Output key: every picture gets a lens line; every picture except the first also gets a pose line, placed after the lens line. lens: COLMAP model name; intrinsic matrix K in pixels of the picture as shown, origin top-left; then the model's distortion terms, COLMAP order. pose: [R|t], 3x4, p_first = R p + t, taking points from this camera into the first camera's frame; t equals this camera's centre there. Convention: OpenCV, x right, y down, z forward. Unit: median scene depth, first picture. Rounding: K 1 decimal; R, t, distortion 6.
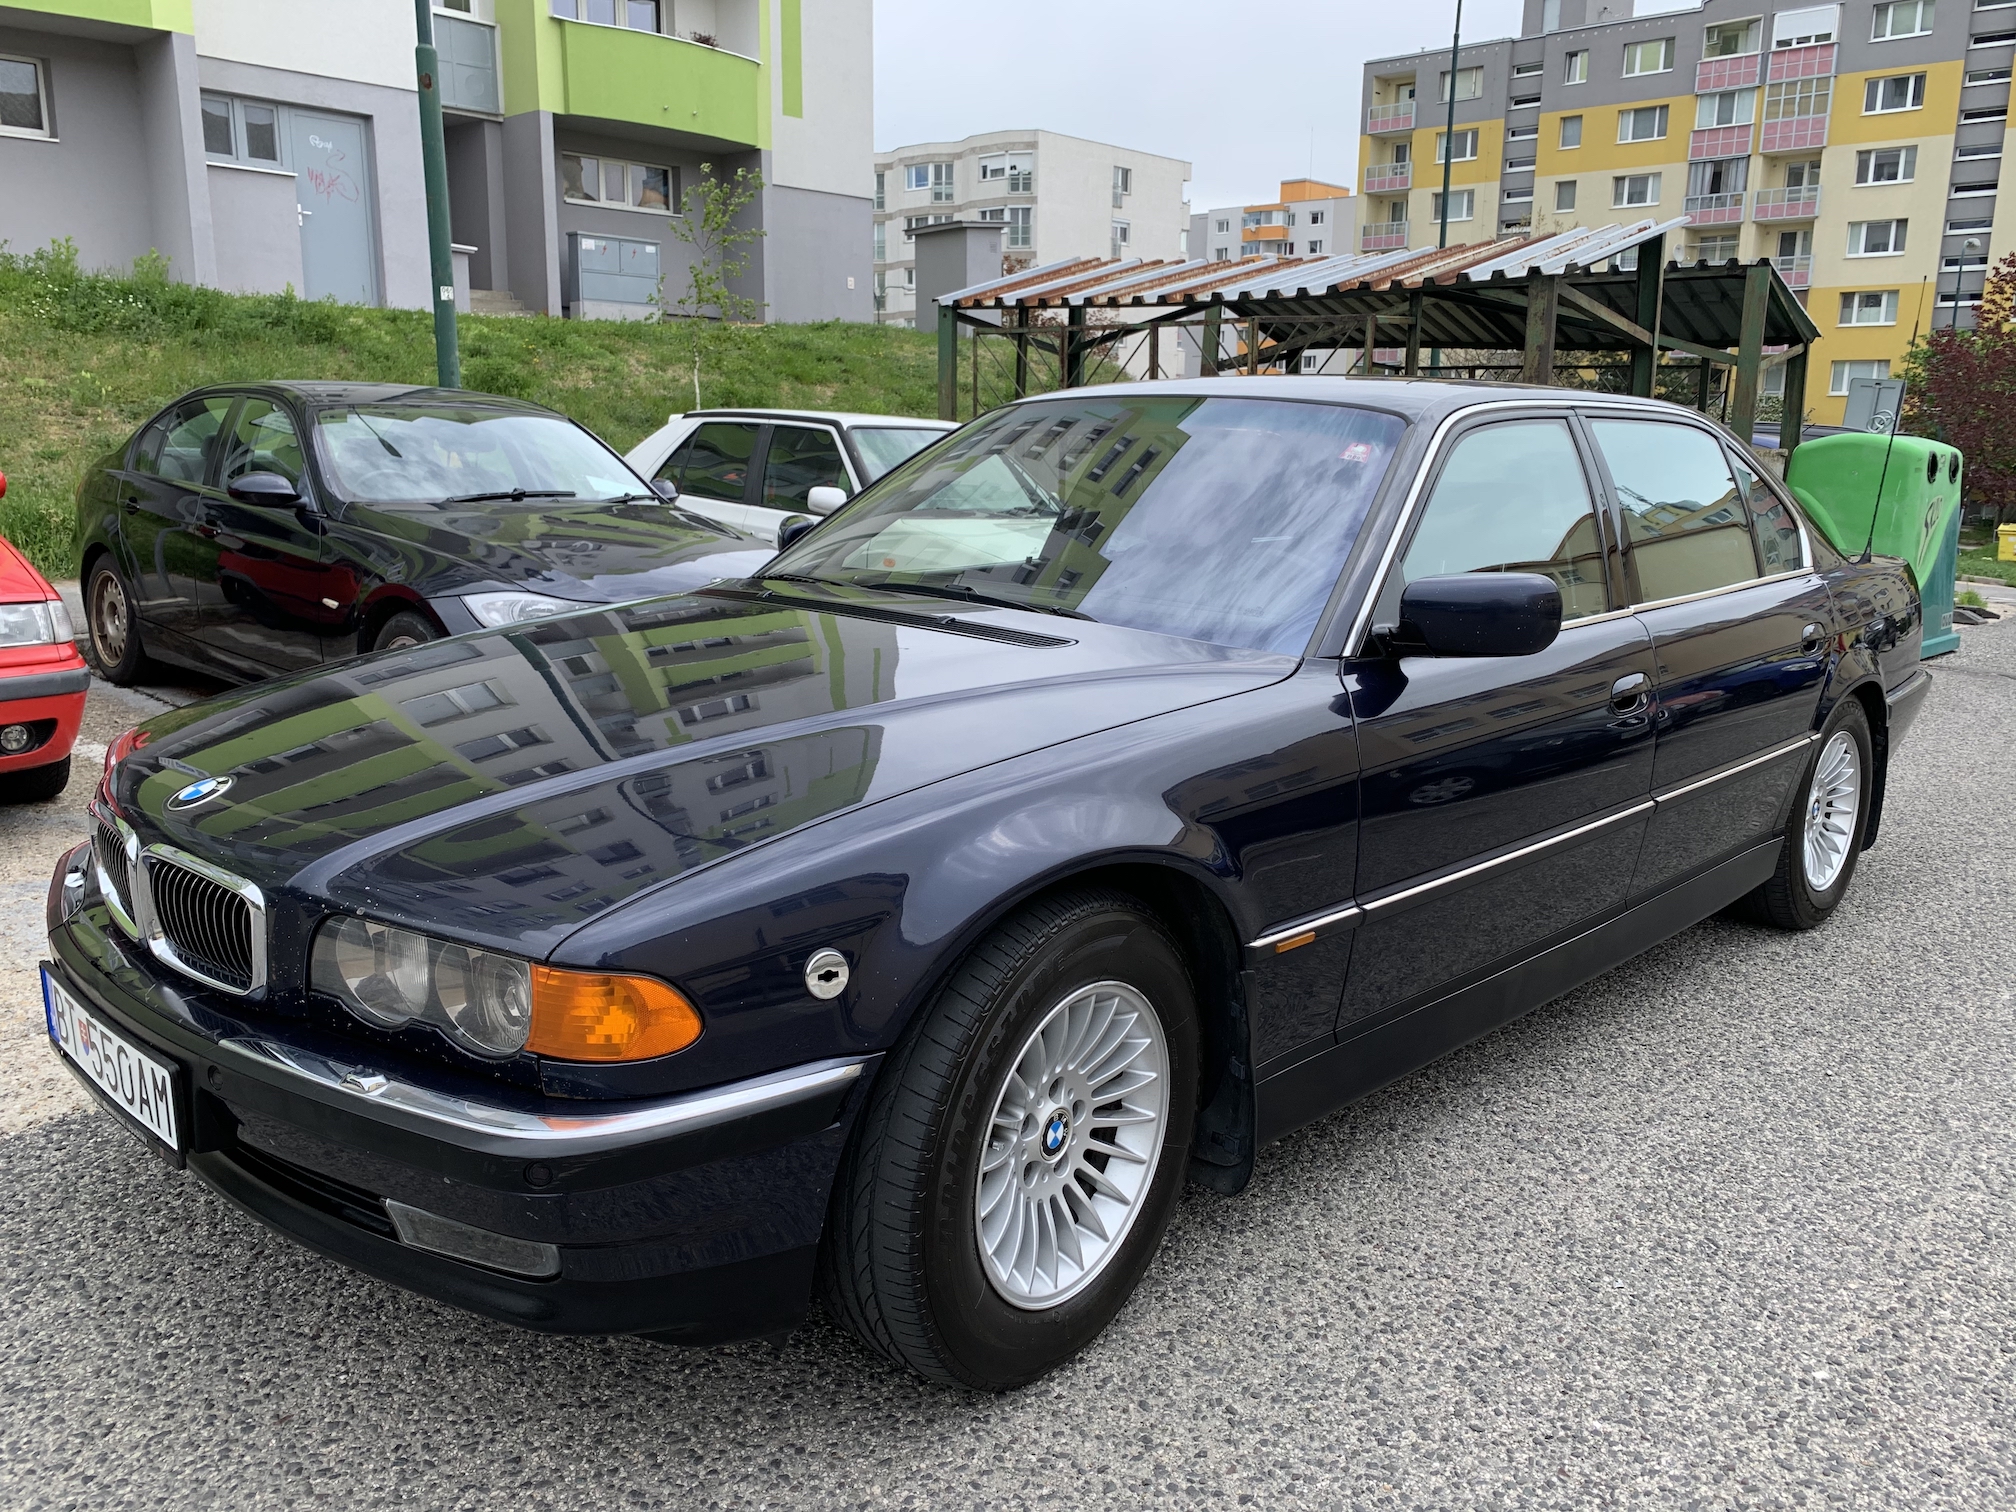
lens RADIAL K [[1558.5, 0, 1008.0], [0, 1558.5, 756.0], [0, 0, 1]] dist [0.007886, 0.002091]
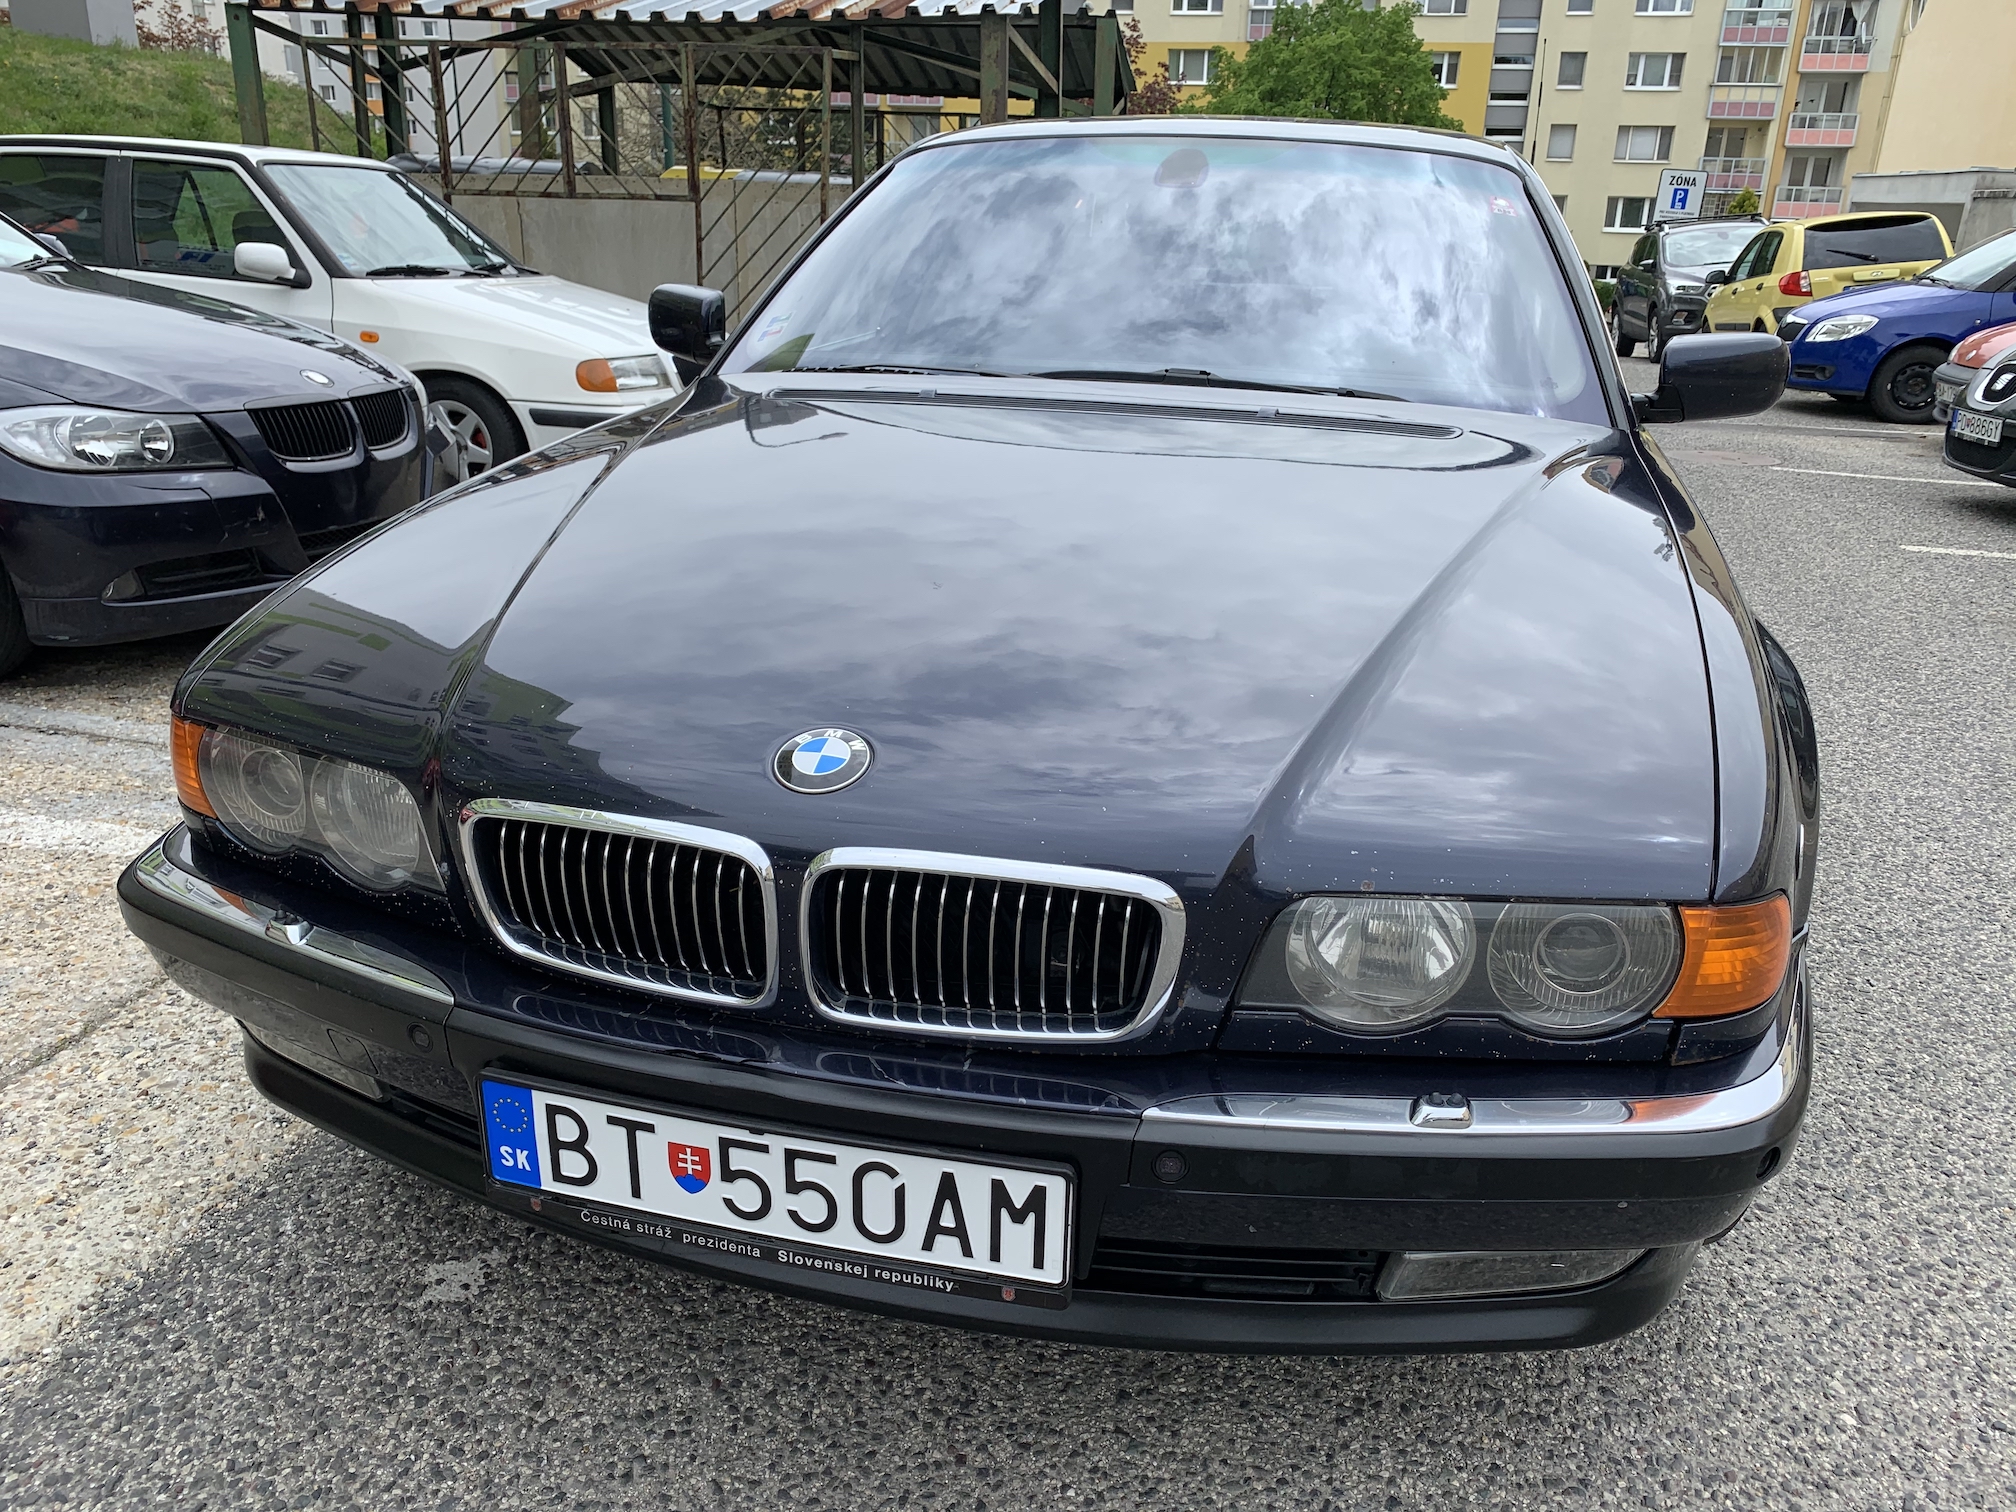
lens RADIAL K [[1558.5, 0, 1008.0], [0, 1558.5, 756.0], [0, 0, 1]] dist [0.007886, 0.002091]
pose [[0.864970, -0.162308, 0.474851, -0.187428], [0.089642, 0.981005, 0.172026, -0.019852], [-0.493753, -0.106231, 0.863089, 0.102365]]
